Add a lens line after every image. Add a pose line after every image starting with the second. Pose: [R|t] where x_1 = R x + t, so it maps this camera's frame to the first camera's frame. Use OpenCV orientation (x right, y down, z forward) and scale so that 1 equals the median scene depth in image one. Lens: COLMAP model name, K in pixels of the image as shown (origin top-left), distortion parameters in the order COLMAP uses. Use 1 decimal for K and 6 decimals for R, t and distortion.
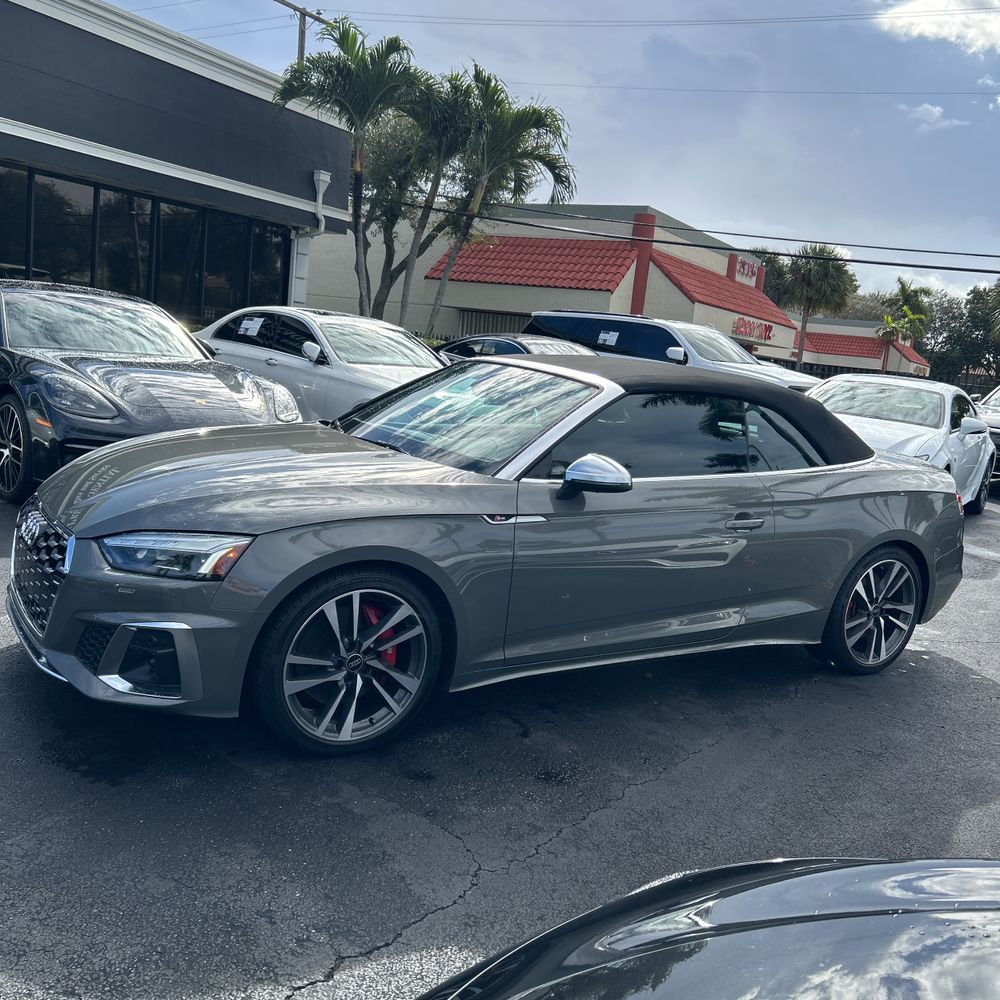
lens RADIAL K [[1017.9, 0, 500.0], [0, 1017.9, 500.0], [0, 0, 1]] dist [0.034675, -0.028017]
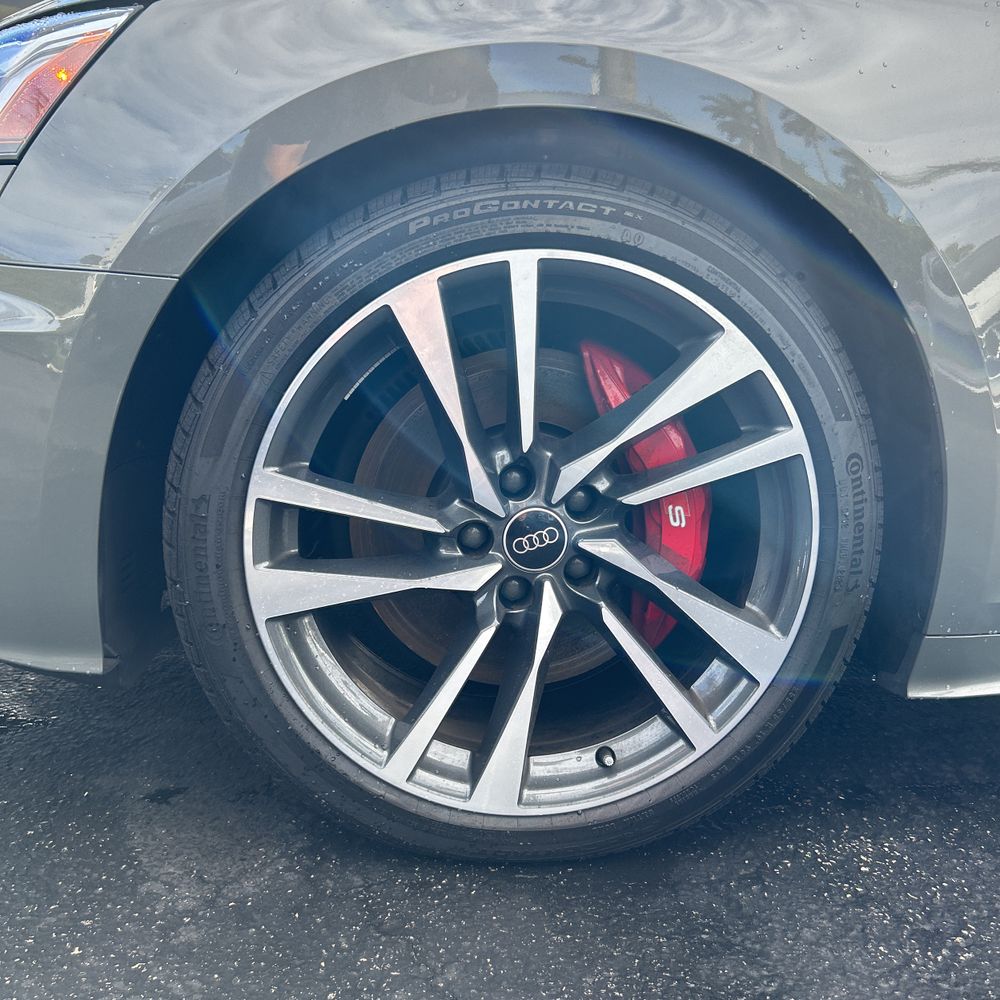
lens RADIAL K [[961.3, 0, 501.5], [0, 961.3, 518.2], [0, 0, 1]] dist [0.001056, -0.018629]
pose [[0.887201, 0.031057, -0.460337, -0.021899], [-0.038534, 0.999234, -0.006853, 0.110135], [0.459771, 0.023819, 0.887718, 0.540572]]
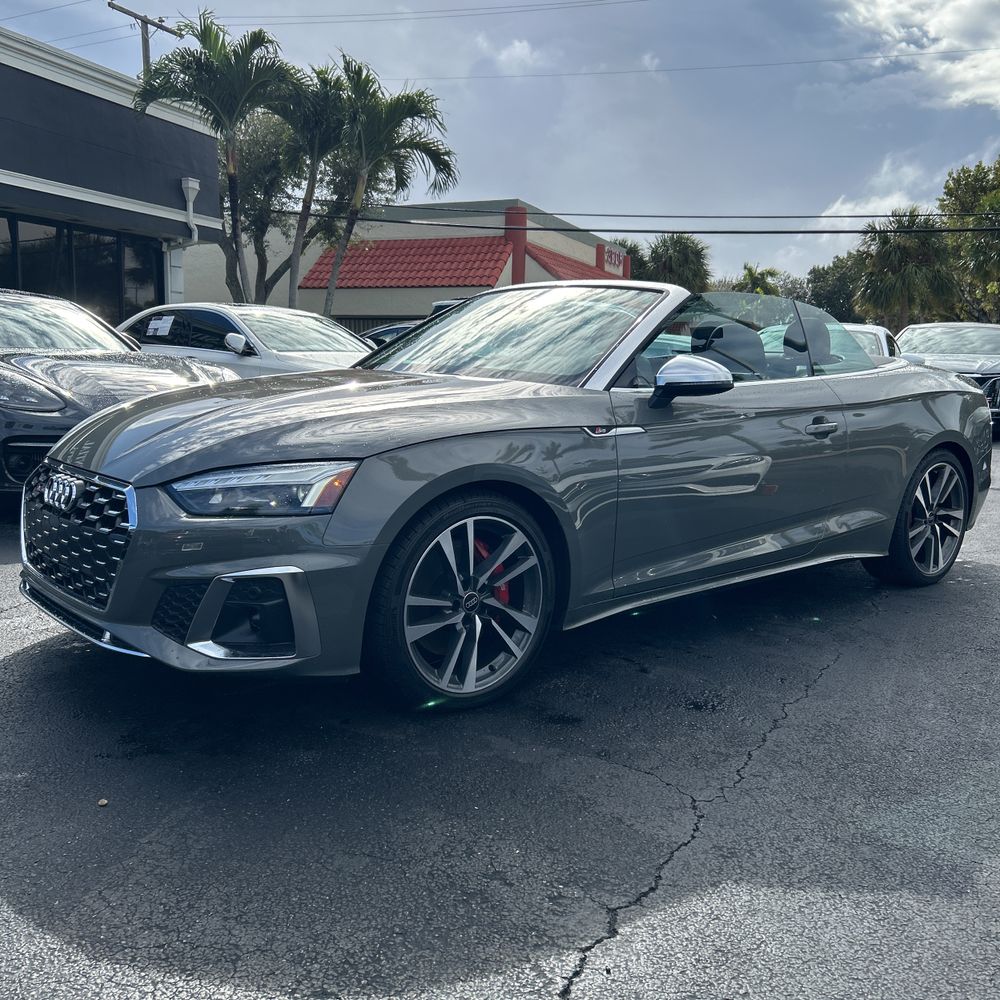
lens RADIAL K [[1017.0, 0, 494.6], [0, 1017.0, 506.5], [0, 0, 1]] dist [0.038343, -0.047965]
pose [[0.987832, -0.102800, 0.116702, -0.152584], [0.103558, 0.994623, -0.000435, 0.056737], [-0.116030, 0.012515, 0.993167, 0.094185]]
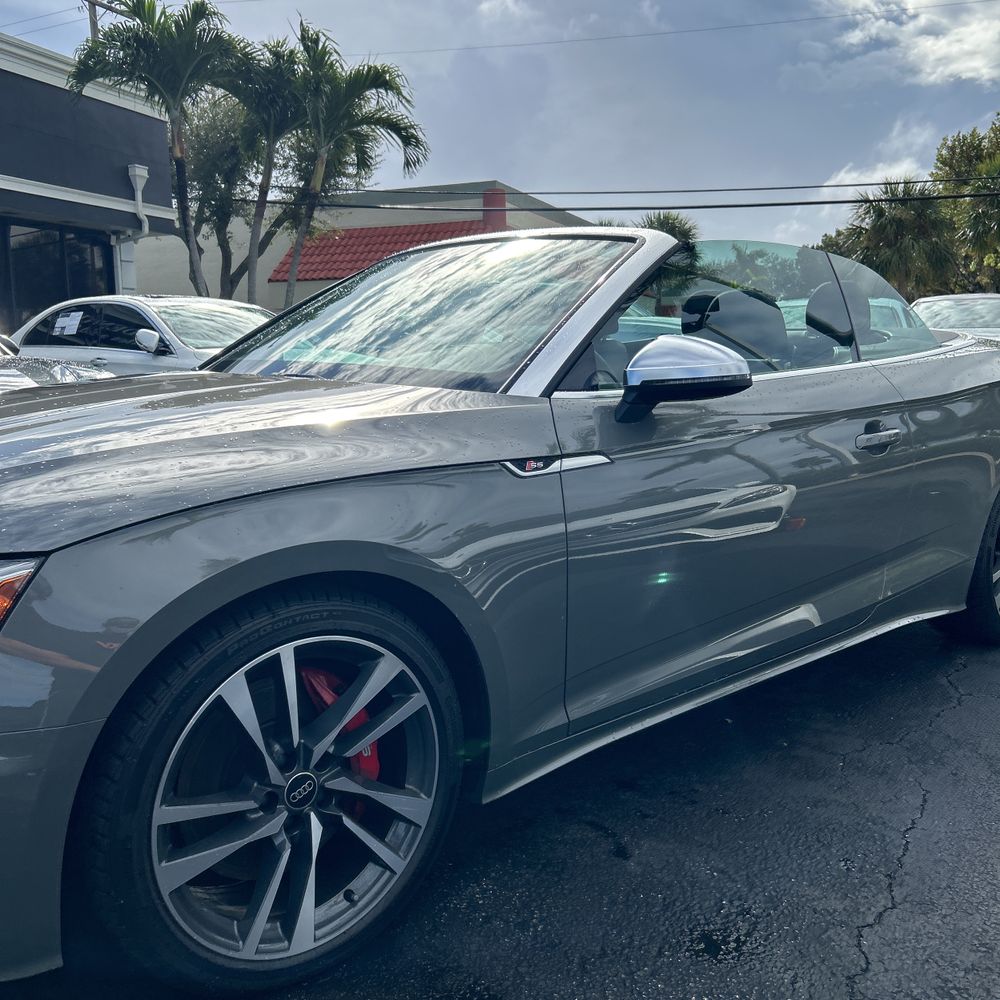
lens RADIAL K [[1017.0, 0, 494.6], [0, 1017.0, 506.5], [0, 0, 1]] dist [0.038343, -0.047965]
pose [[0.983506, -0.135720, 0.119564, -0.064957], [0.135586, 0.990722, 0.009289, 0.023758], [-0.119715, 0.007075, 0.992783, 0.357759]]
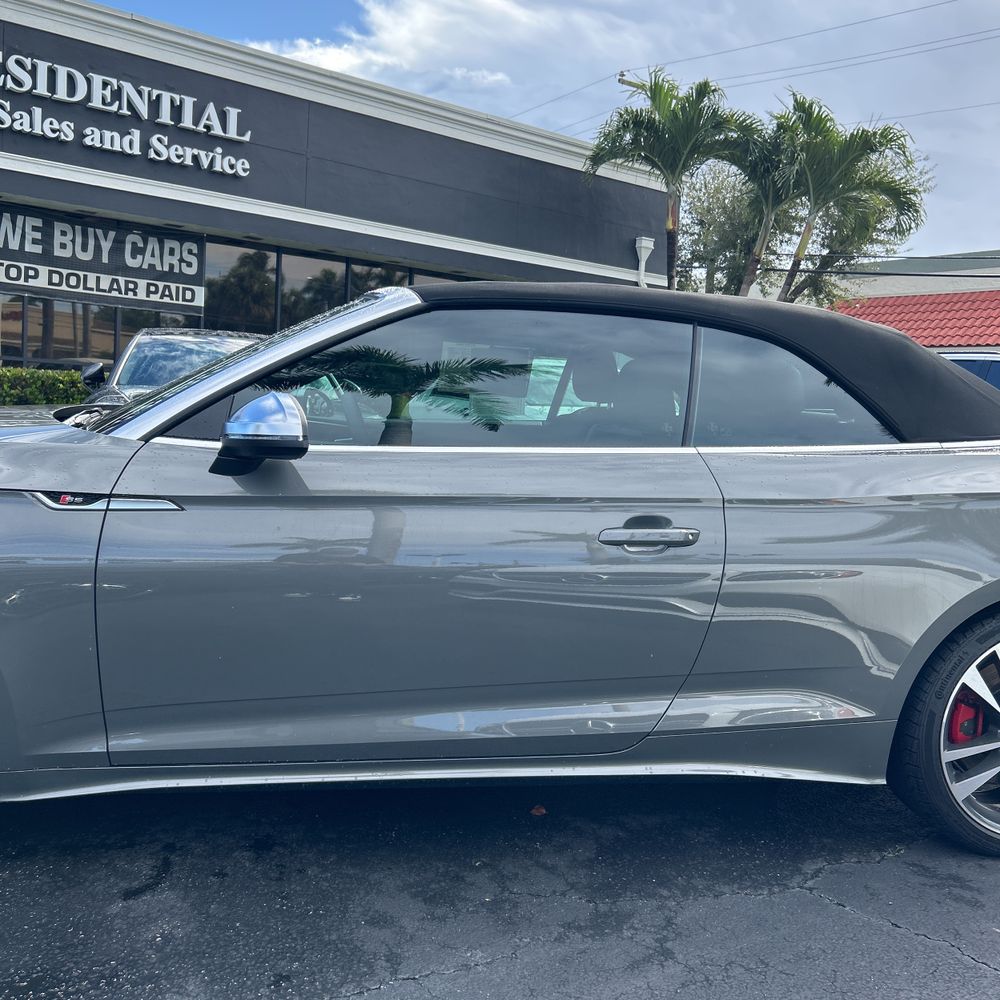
lens RADIAL K [[1017.0, 0, 494.6], [0, 1017.0, 506.5], [0, 0, 1]] dist [0.038343, -0.047965]
pose [[0.915130, -0.011188, -0.403003, 0.336124], [-0.024988, 0.996119, -0.084395, 0.048297], [0.402384, 0.087303, 0.911299, 0.430154]]
